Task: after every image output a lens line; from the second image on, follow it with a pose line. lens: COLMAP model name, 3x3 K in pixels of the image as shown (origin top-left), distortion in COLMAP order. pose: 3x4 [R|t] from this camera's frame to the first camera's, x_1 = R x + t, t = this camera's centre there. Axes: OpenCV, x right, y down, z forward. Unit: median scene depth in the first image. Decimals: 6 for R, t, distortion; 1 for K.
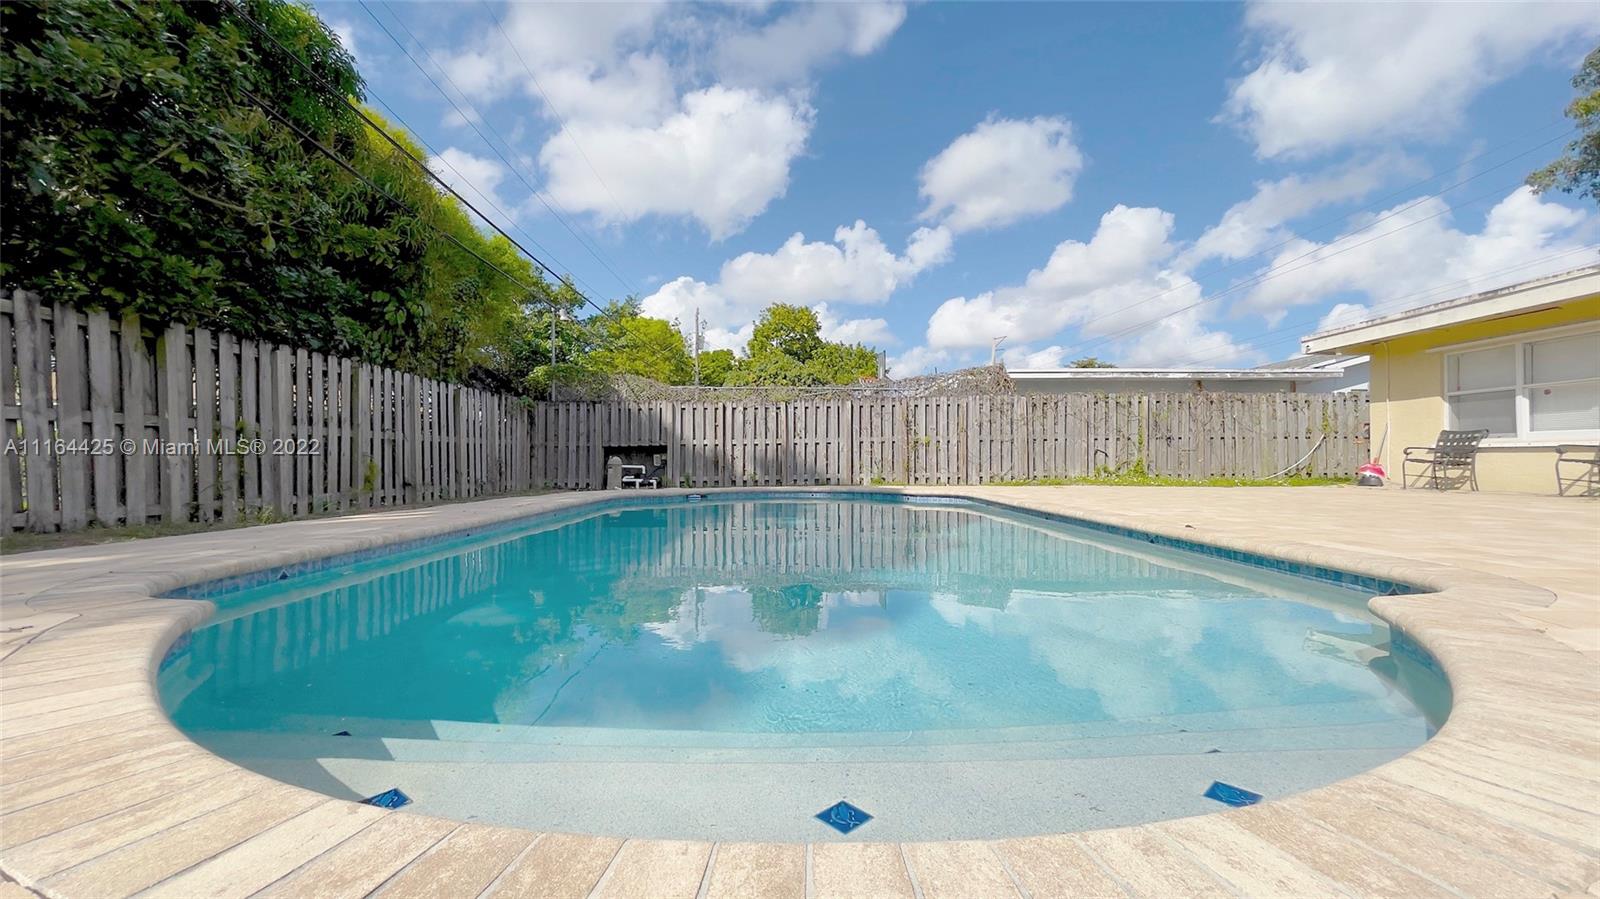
lens RADIAL K [[638.9, 0, 798.9], [0, 638.9, 458.5], [0, 0, 1]] dist [-0.002241, -0.000008]
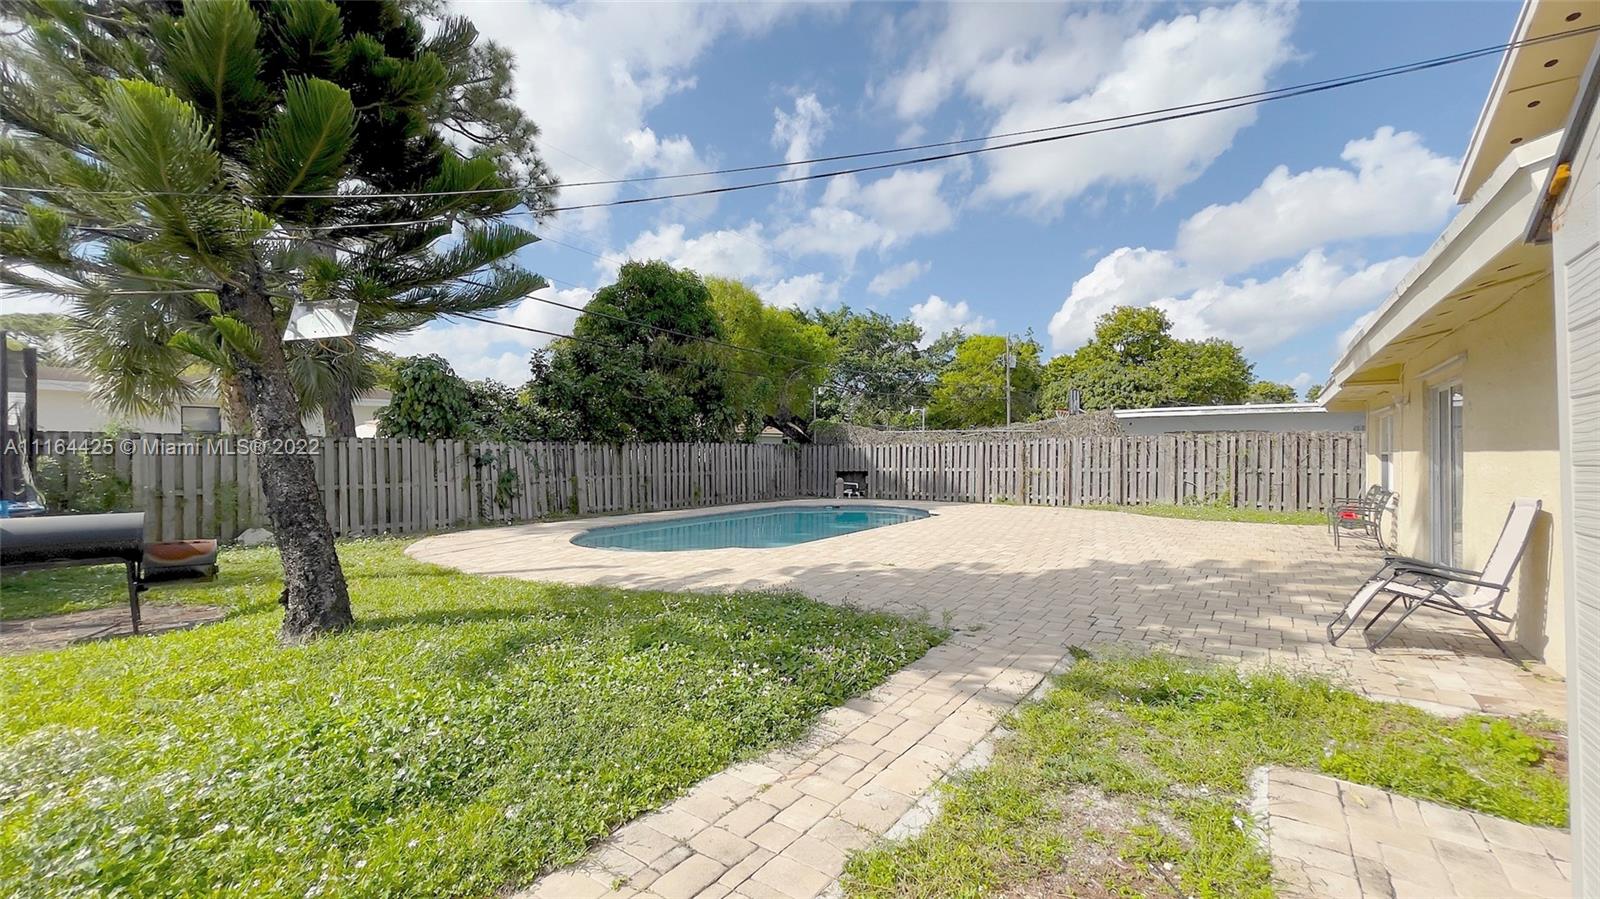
lens RADIAL K [[638.9, 0, 802.5], [0, 638.9, 454.7], [0, 0, 1]] dist [-0.002241, -0.000008]
pose [[0.798884, 0.005185, -0.601462, 0.611023], [0.002048, 0.999934, 0.011340, -0.079806], [0.601481, -0.010291, 0.798821, -0.363525]]
